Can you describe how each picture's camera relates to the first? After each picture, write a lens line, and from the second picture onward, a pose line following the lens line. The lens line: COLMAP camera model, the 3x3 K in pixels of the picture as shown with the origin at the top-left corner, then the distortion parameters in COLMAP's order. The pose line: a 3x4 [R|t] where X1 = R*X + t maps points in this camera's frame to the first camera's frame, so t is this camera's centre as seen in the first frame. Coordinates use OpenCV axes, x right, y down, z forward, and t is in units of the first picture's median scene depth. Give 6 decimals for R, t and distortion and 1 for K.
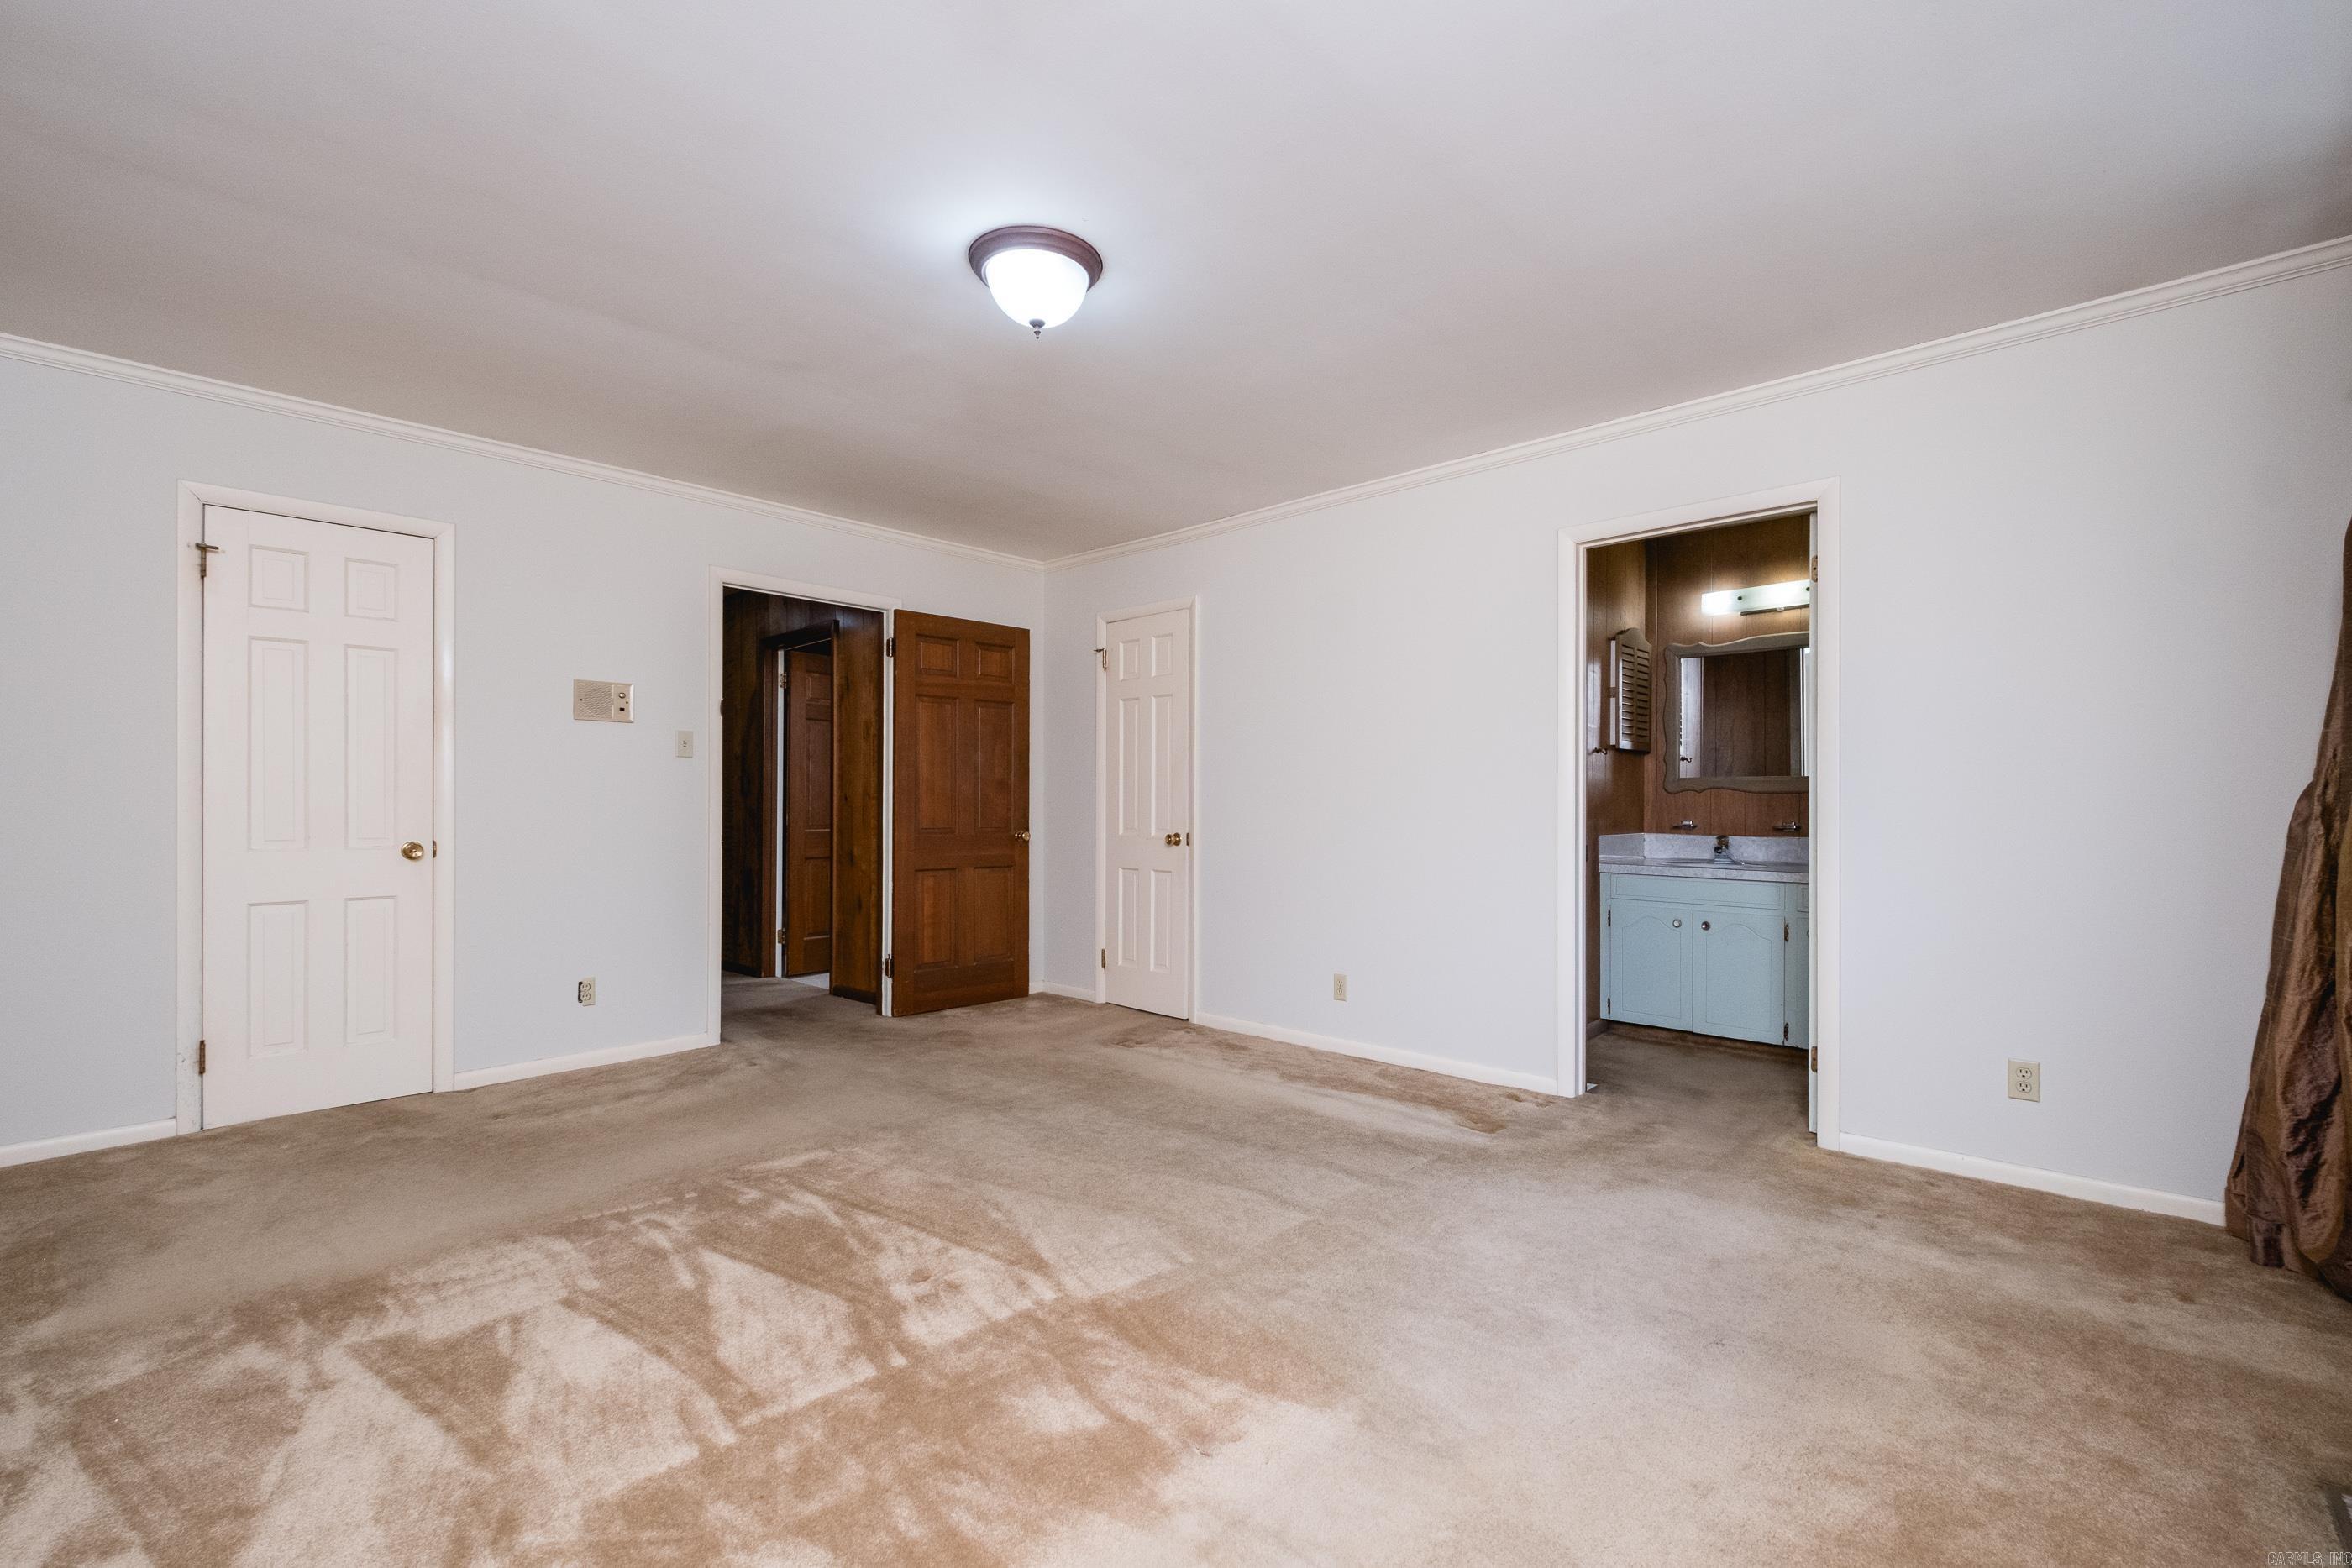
lens RADIAL K [[1012.3, 0, 1240.6], [0, 1012.3, 789.7], [0, 0, 1]] dist [0.012826, -0.008252]
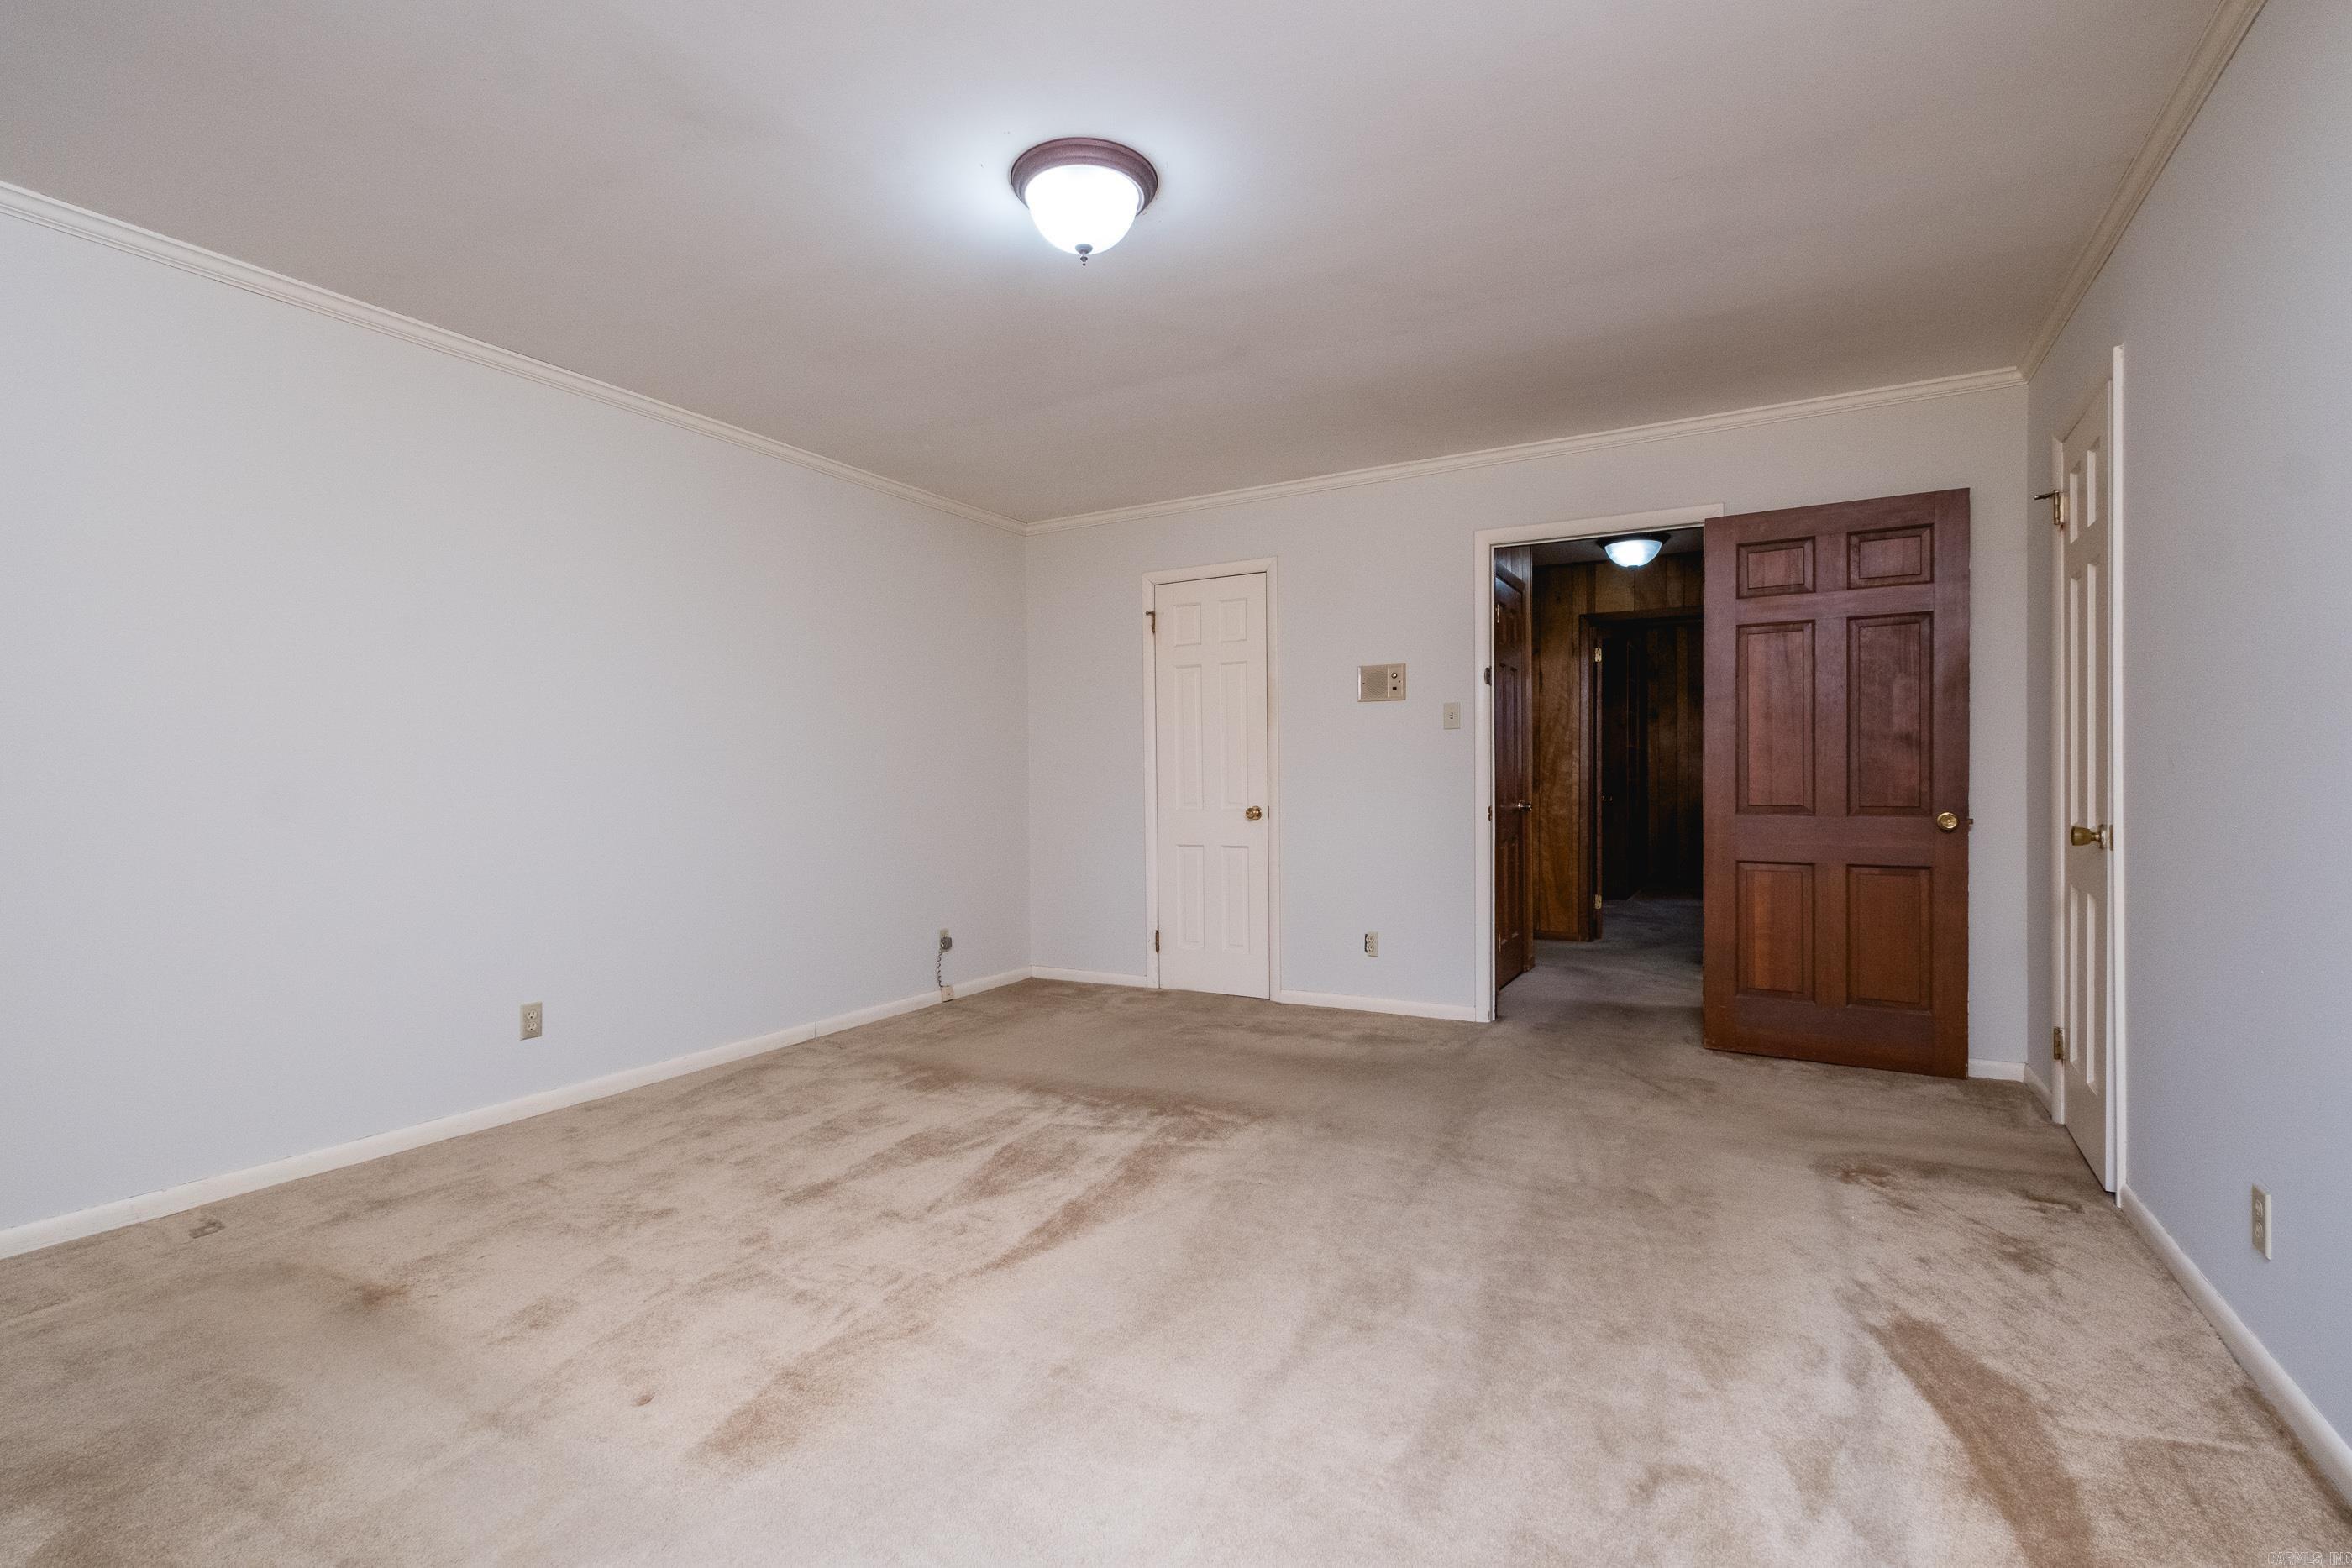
lens RADIAL K [[1052.9, 0, 1153.4], [0, 1052.9, 756.1], [0, 0, 1]] dist [-0.000530, -0.000722]
pose [[0.208729, -0.030272, -0.977505, 0.451675], [0.018594, 0.999463, -0.026981, 0.019732], [0.977797, -0.012544, 0.209180, 0.534649]]
